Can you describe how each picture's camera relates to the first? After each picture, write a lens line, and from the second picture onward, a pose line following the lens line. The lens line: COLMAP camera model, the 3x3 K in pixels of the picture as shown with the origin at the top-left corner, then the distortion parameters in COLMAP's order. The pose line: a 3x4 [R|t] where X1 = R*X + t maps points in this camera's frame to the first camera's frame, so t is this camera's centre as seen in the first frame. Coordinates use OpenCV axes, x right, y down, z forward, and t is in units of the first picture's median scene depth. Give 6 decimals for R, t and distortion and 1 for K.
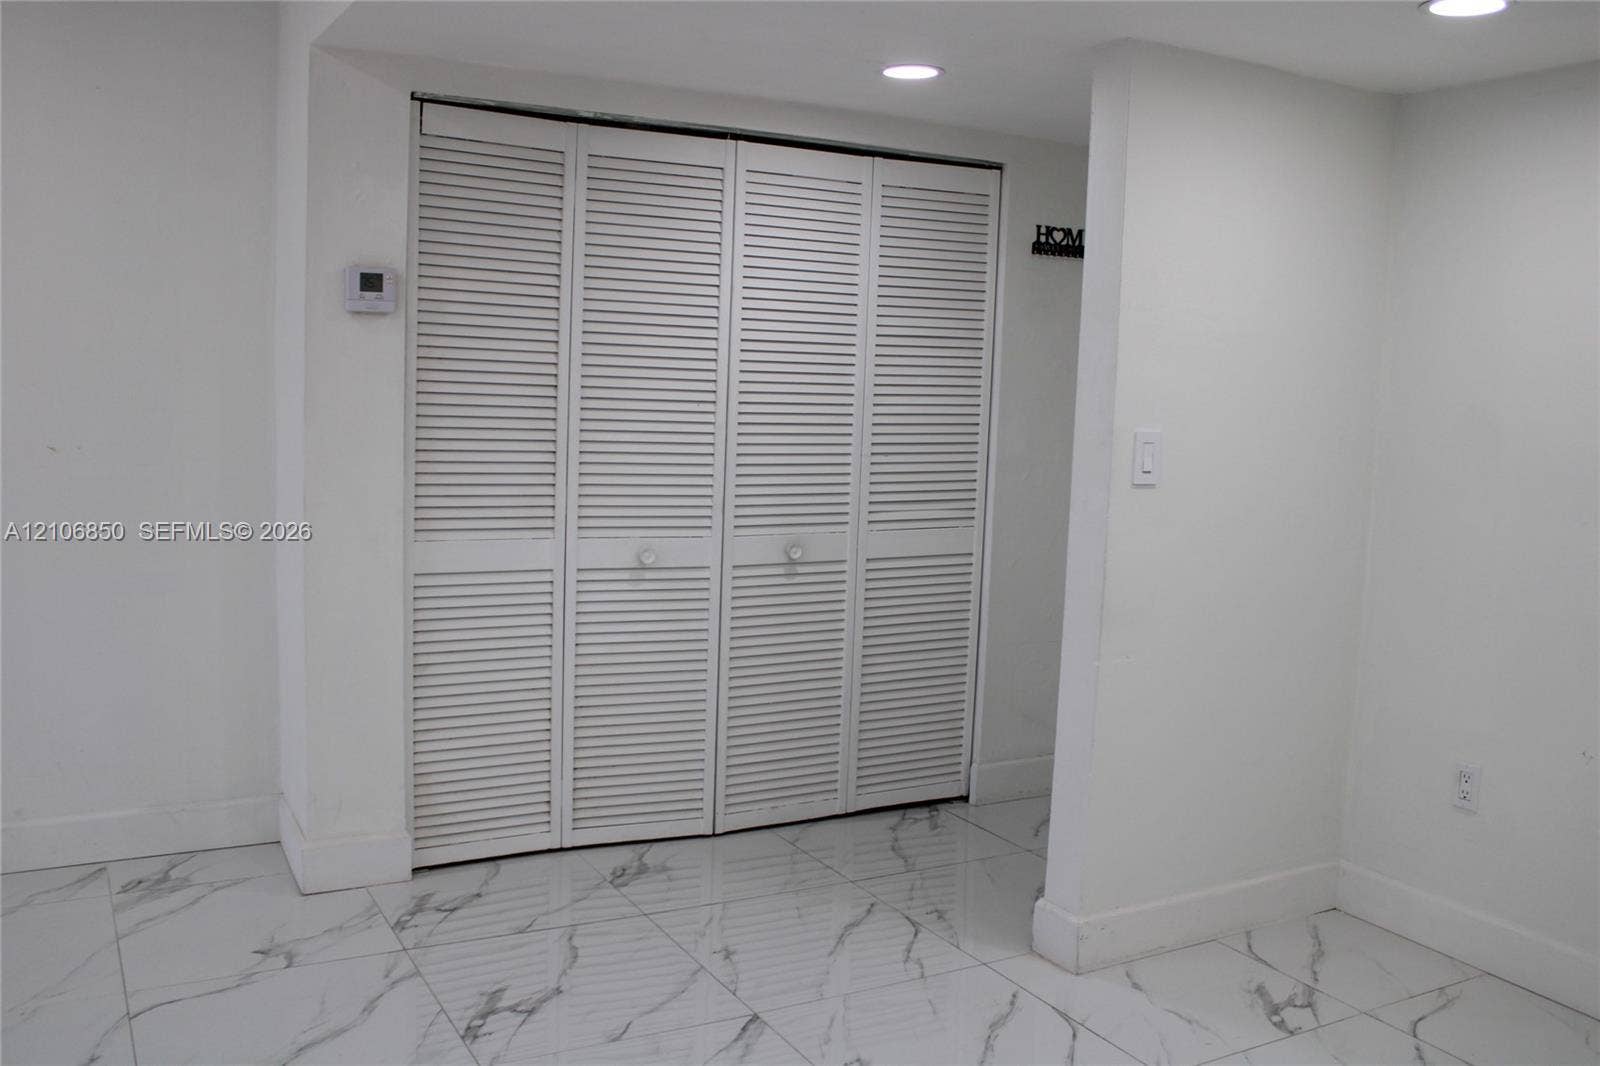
lens RADIAL K [[1391.1, 0, 797.1], [0, 1391.1, 517.8], [0, 0, 1]] dist [-0.143659, 0.139180]
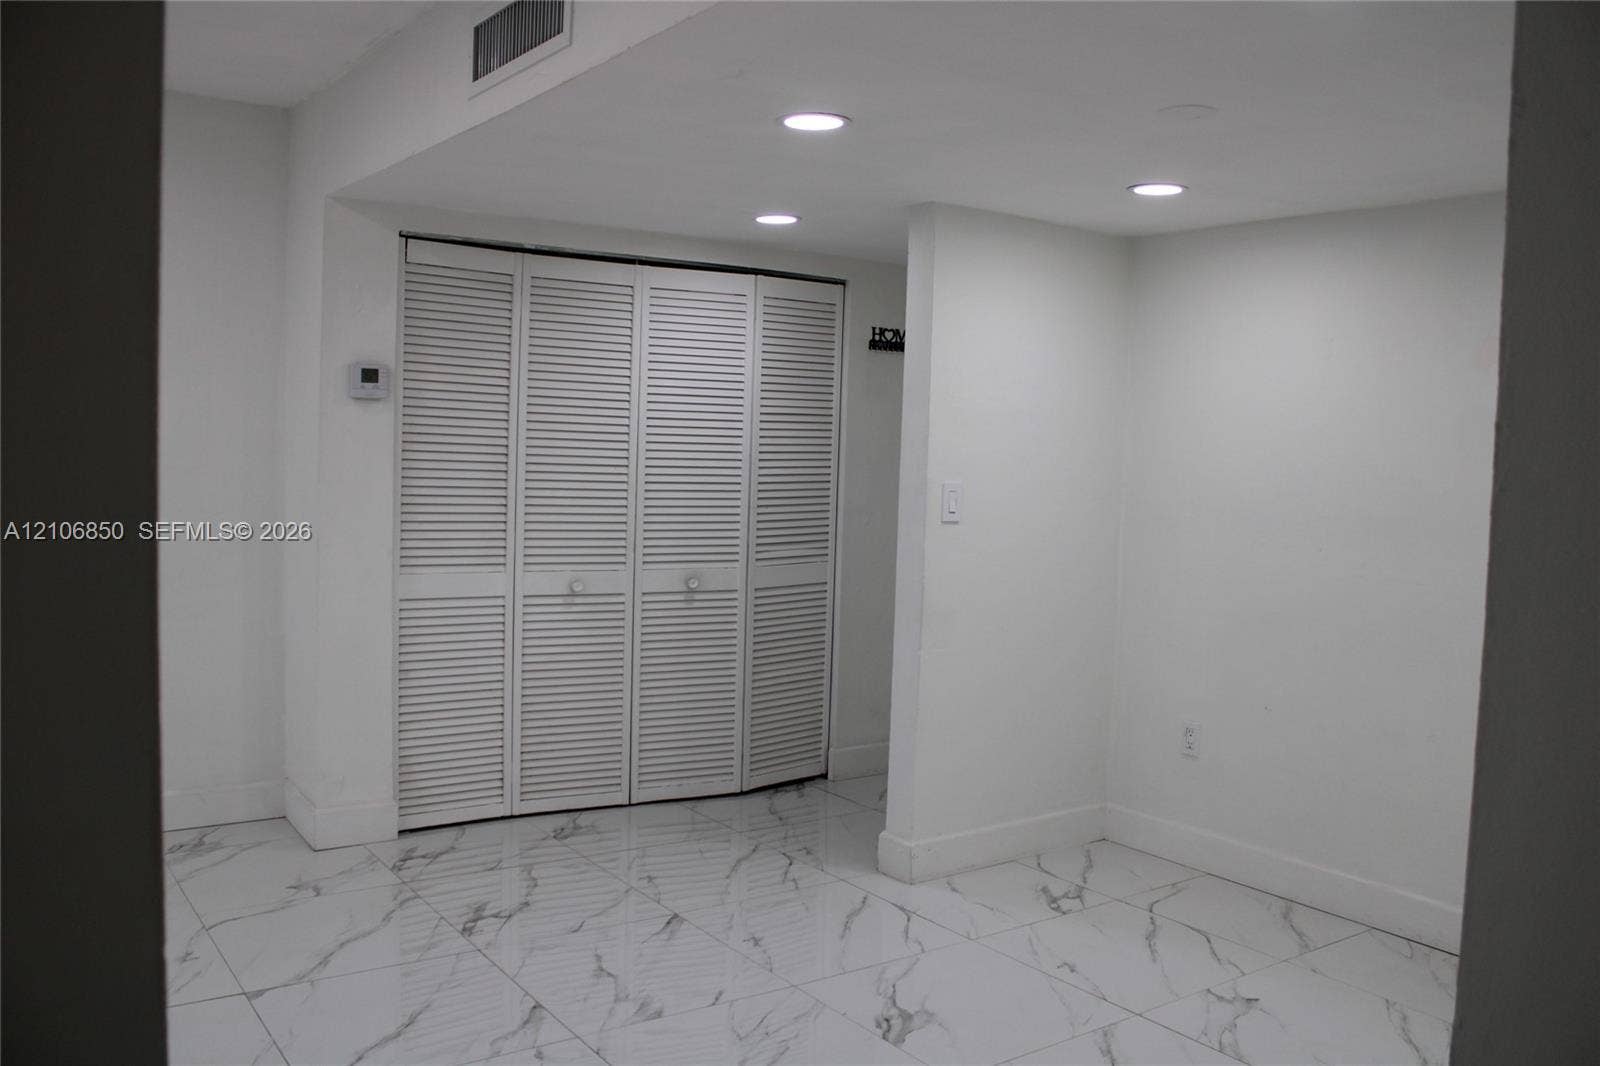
lens RADIAL K [[1391.1, 0, 791.6], [0, 1391.1, 533.1], [0, 0, 1]] dist [-0.143659, 0.139180]
pose [[0.994708, -0.012611, 0.101966, -0.043151], [0.016728, 0.999075, -0.039621, 0.035992], [-0.101372, 0.041117, 0.993999, -0.327019]]
